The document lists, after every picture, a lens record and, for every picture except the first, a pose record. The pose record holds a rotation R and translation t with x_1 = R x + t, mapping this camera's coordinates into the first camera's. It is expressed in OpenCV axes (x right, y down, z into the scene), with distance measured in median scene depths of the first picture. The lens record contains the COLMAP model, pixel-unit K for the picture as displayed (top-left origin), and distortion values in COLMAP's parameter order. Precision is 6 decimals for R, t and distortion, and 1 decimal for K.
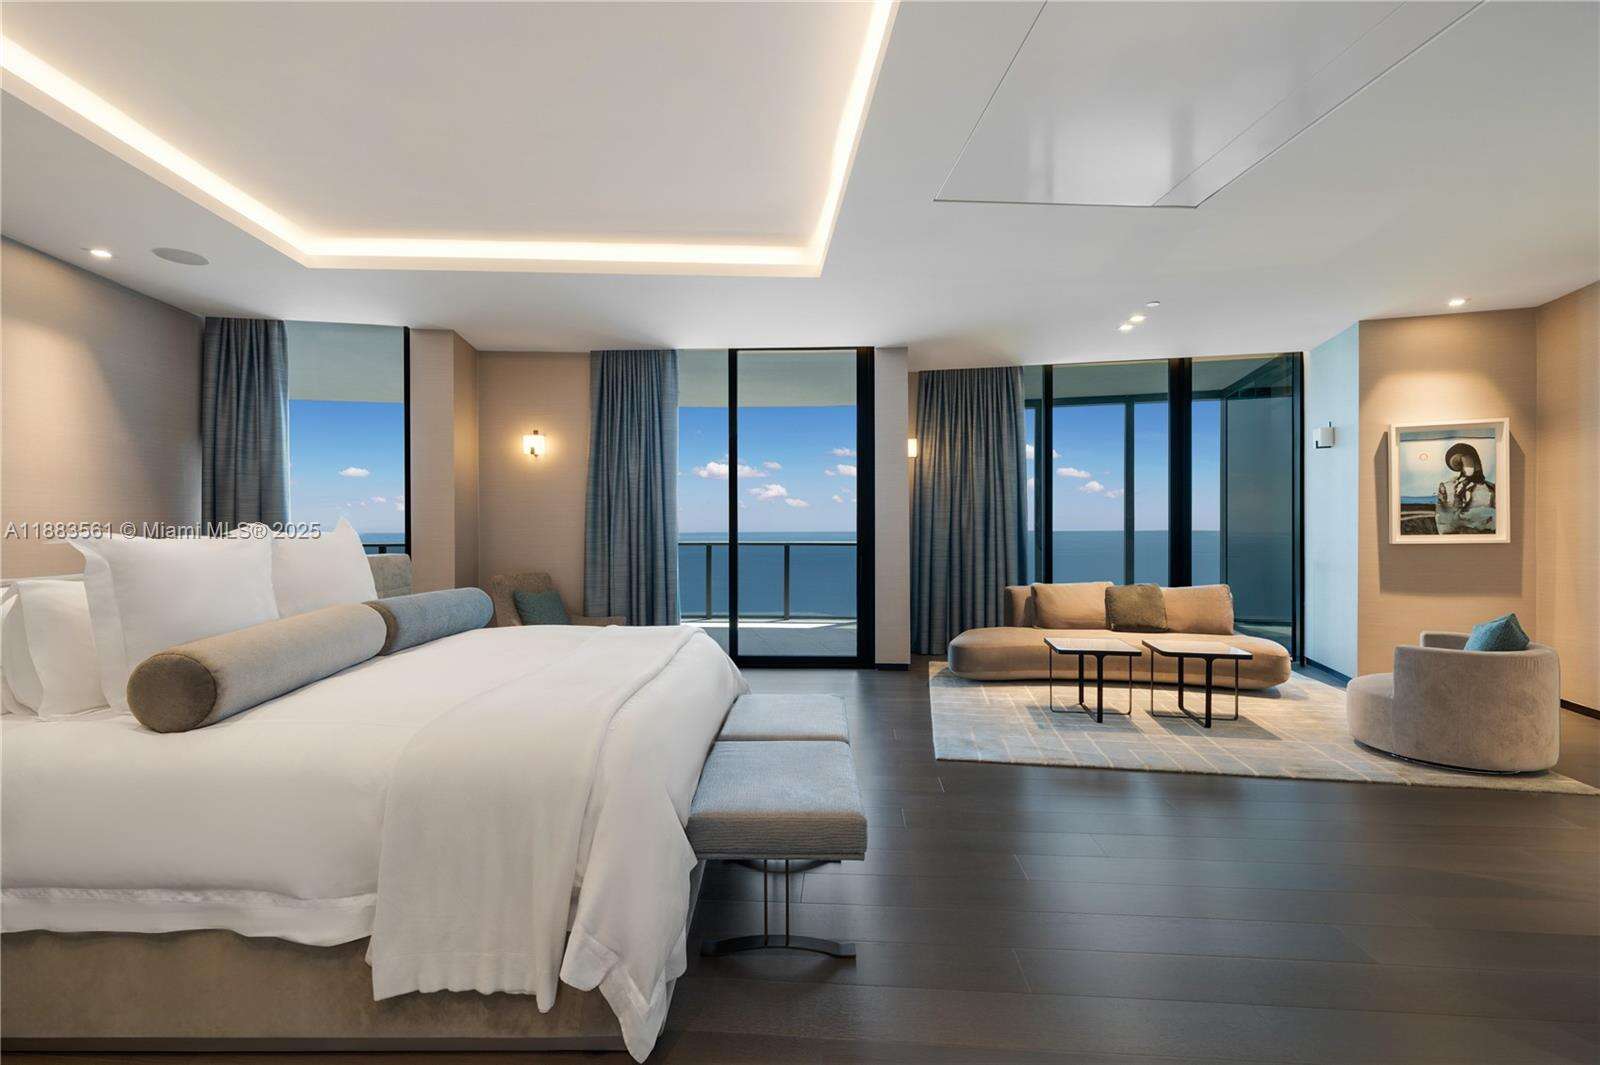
lens RADIAL K [[633.3, 0, 800.0], [0, 633.3, 532.5], [0, 0, 1]] dist [0.000162, 0.000122]
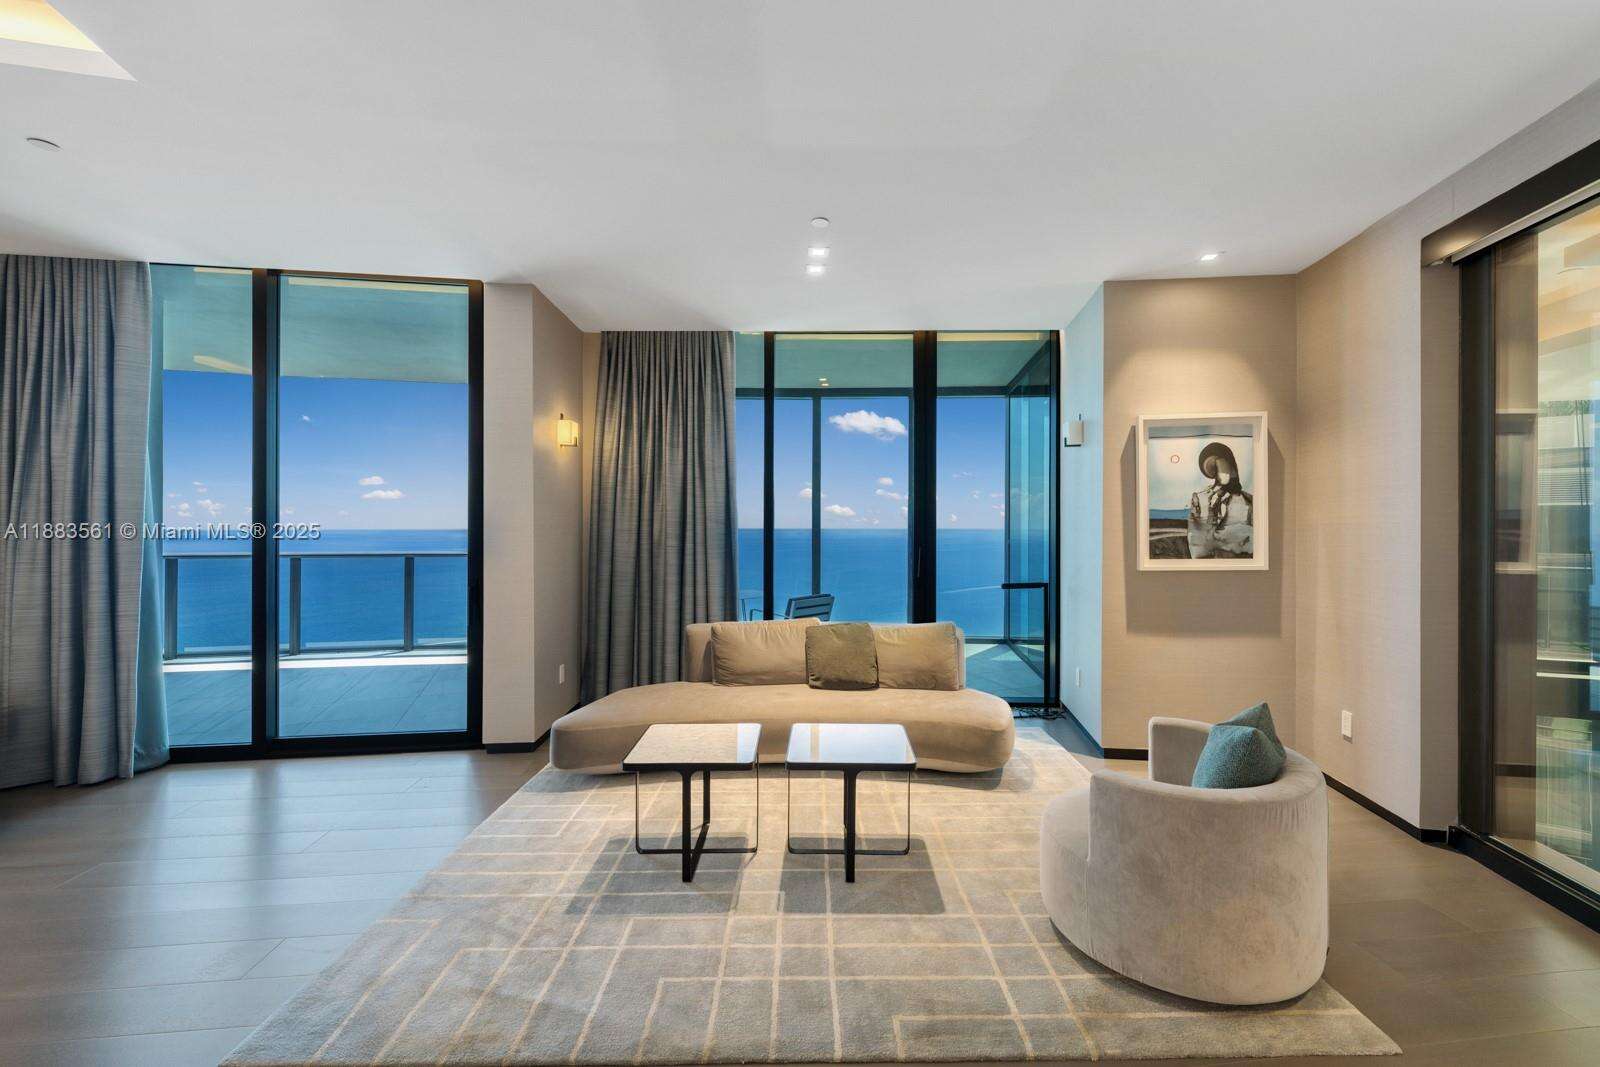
lens RADIAL K [[607.1, 0, 801.4], [0, 607.1, 525.5], [0, 0, 1]] dist [-0.004192, -0.000088]
pose [[0.984864, 0.005646, 0.173238, 0.405104], [-0.004644, 0.999970, -0.006189, -0.030790], [-0.173268, 0.005291, 0.984861, 0.347783]]
